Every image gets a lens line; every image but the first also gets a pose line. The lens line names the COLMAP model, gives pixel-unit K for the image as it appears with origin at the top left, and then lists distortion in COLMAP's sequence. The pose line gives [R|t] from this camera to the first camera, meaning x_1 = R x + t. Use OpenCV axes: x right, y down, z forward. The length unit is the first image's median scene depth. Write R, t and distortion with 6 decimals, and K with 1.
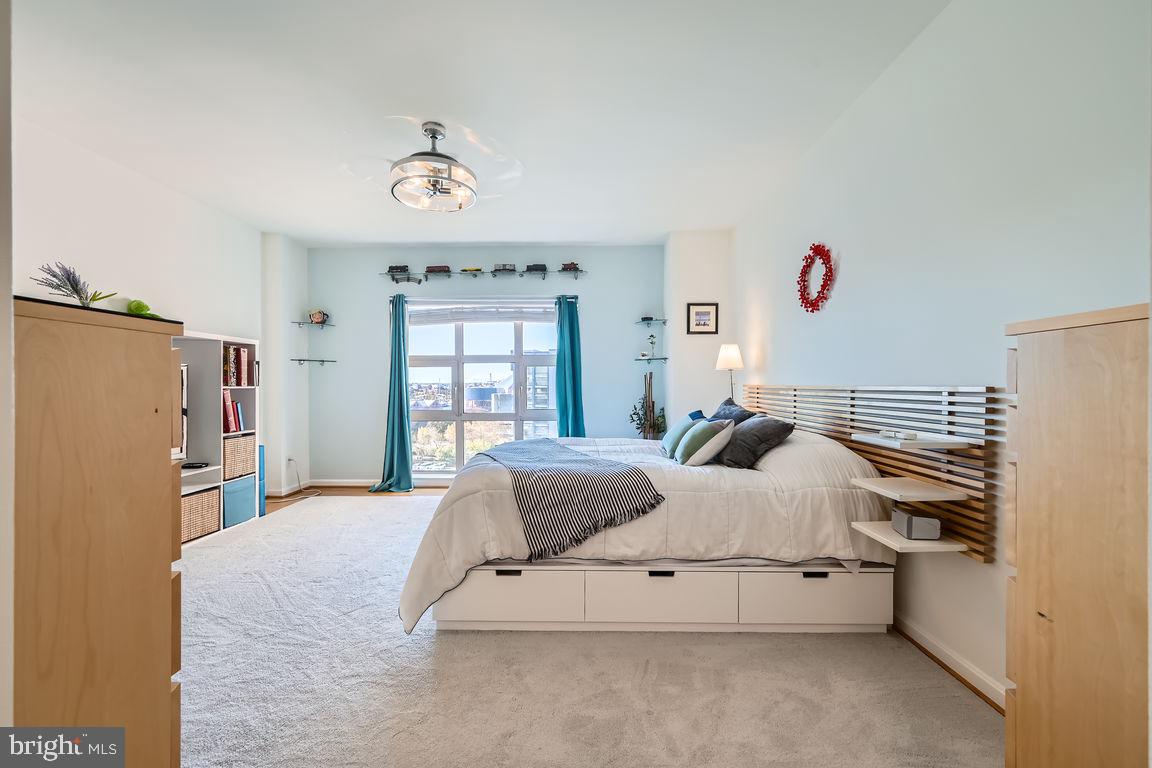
lens RADIAL K [[460.9, 0, 577.3], [0, 460.9, 385.3], [0, 0, 1]] dist [-0.000565, -0.000216]
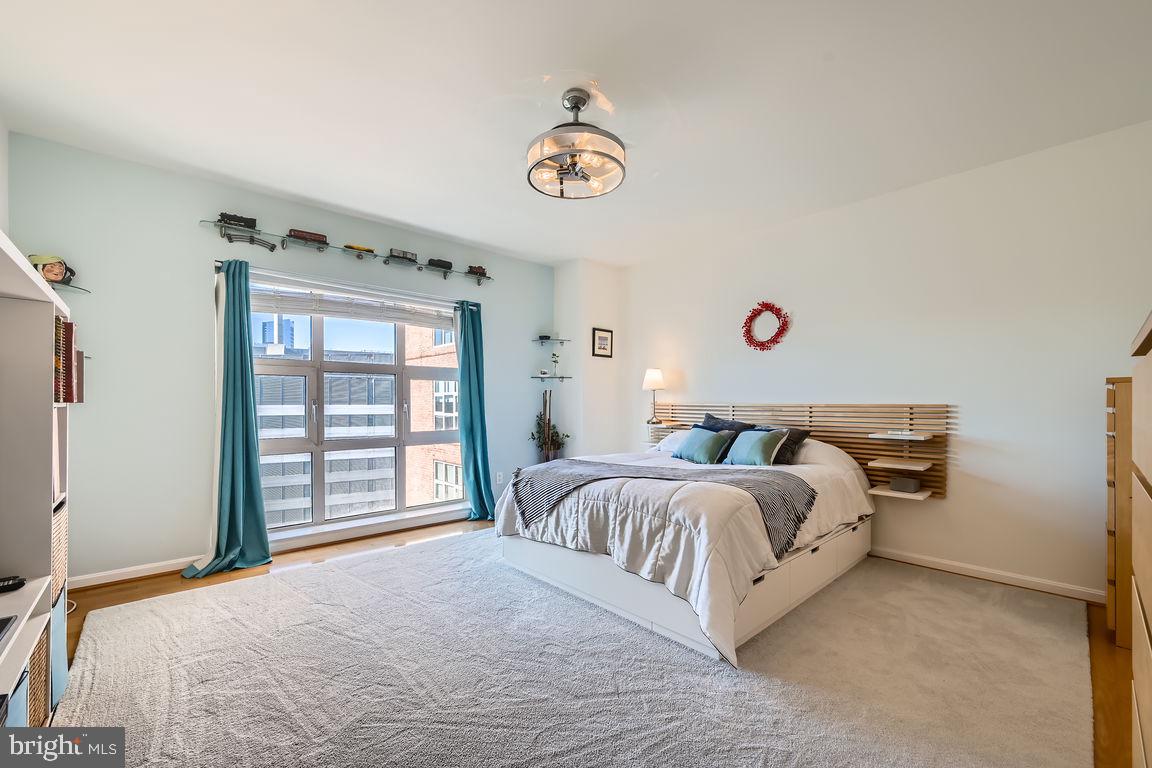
lens RADIAL K [[460.9, 0, 579.7], [0, 460.9, 404.0], [0, 0, 1]] dist [-0.000565, -0.000216]
pose [[0.732412, 0.001658, 0.680860, -0.477572], [-0.001892, 0.999998, -0.000401, 0.002181], [-0.680859, -0.000995, 0.732413, 0.206989]]
